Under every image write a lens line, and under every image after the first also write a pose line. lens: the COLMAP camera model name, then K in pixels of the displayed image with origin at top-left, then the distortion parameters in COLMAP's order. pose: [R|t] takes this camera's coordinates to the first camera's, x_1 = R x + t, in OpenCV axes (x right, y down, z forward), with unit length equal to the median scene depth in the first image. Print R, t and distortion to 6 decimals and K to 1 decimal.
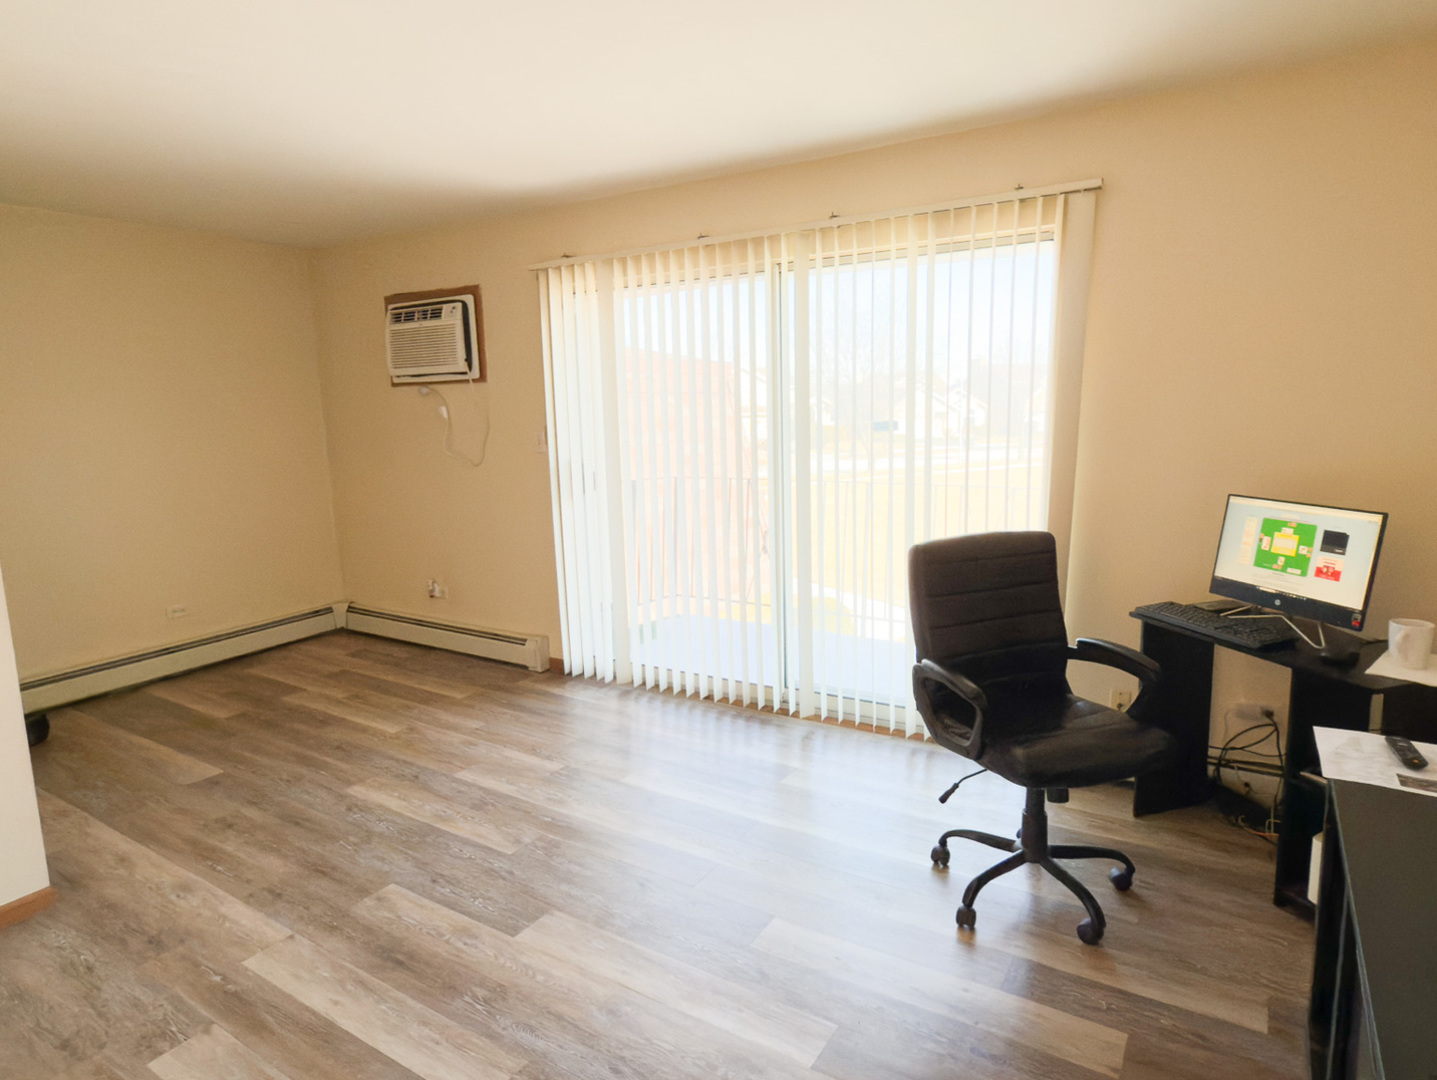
lens RADIAL K [[843.5, 0, 701.7], [0, 843.5, 526.6], [0, 0, 1]] dist [0.001243, -0.000897]
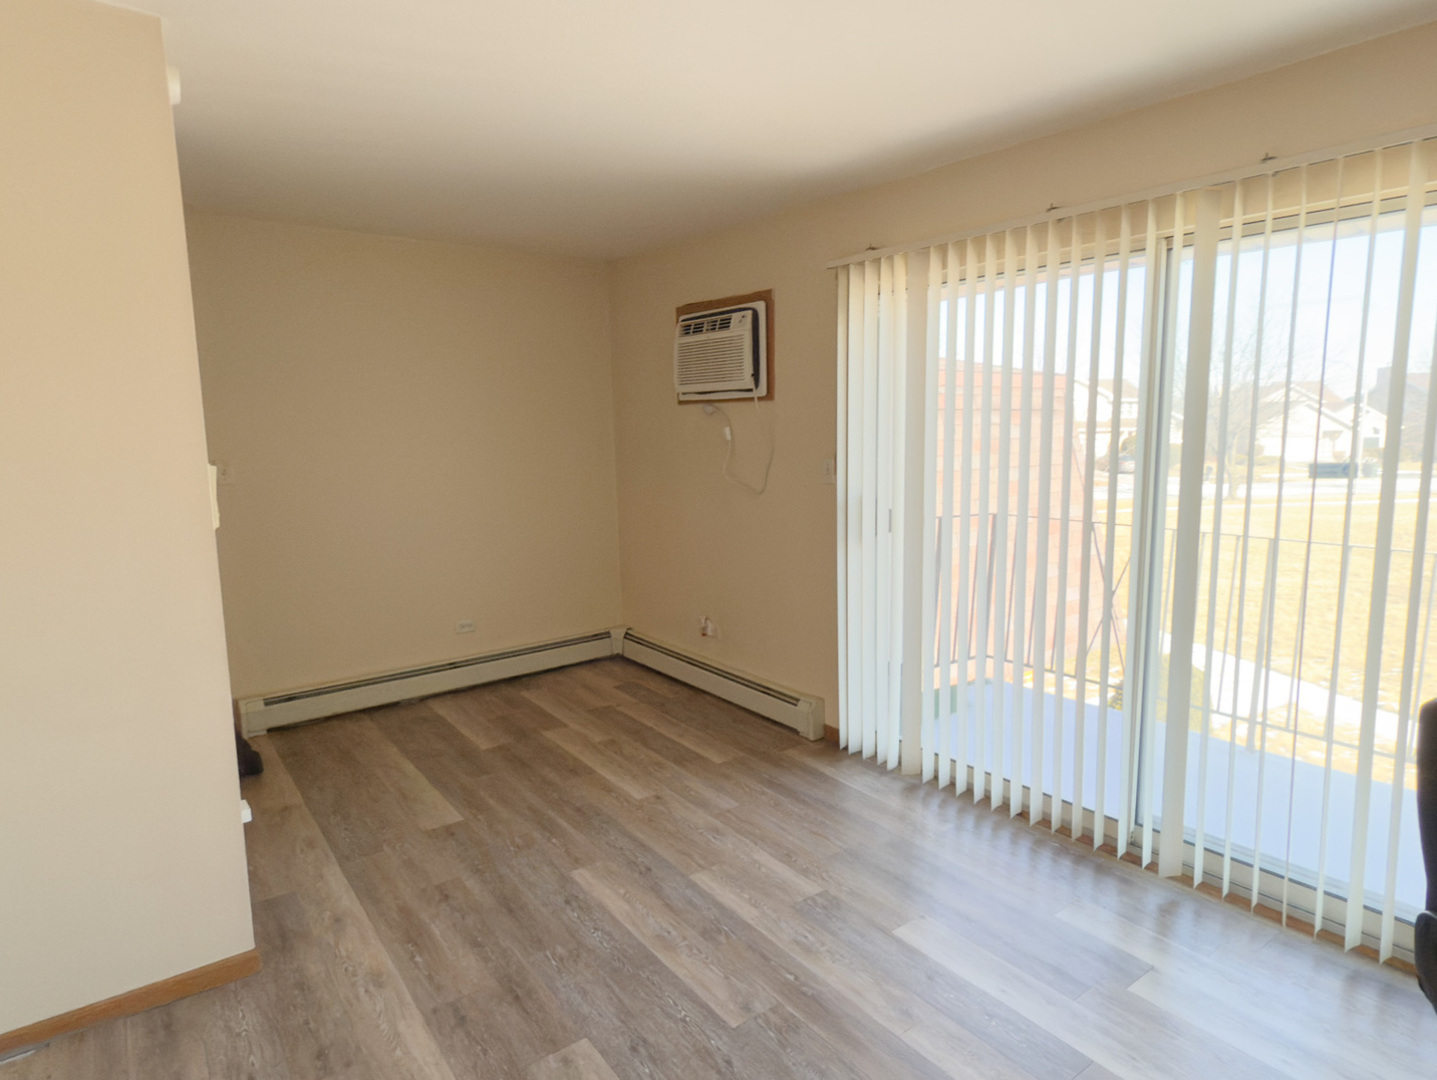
lens RADIAL K [[835.3, 0, 698.3], [0, 835.3, 537.8], [0, 0, 1]] dist [0.012620, -0.001778]
pose [[0.931124, 0.061230, -0.359526, -0.007736], [-0.060281, 0.998085, 0.013864, -0.042706], [0.359686, 0.008763, 0.933032, 0.191908]]
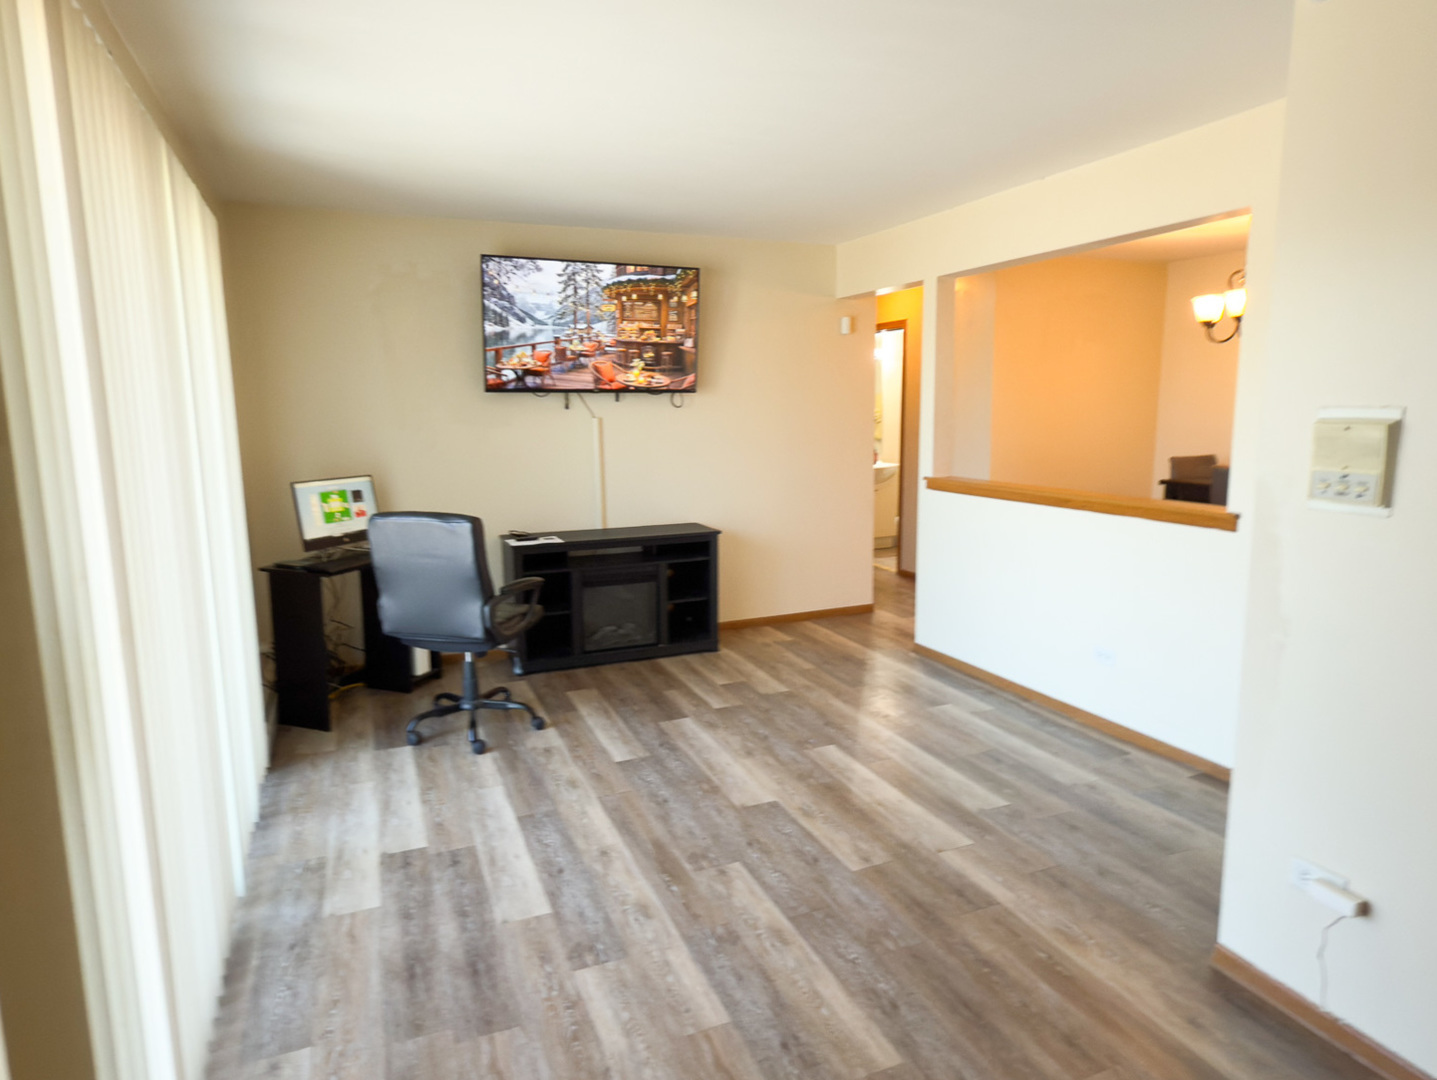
lens RADIAL K [[835.3, 0, 698.3], [0, 835.3, 537.8], [0, 0, 1]] dist [0.012620, -0.001778]
pose [[-0.816854, -0.061877, 0.573517, -0.501139], [0.110948, 0.958814, 0.261468, -0.162553], [-0.566075, 0.277212, -0.776346, 1.158599]]
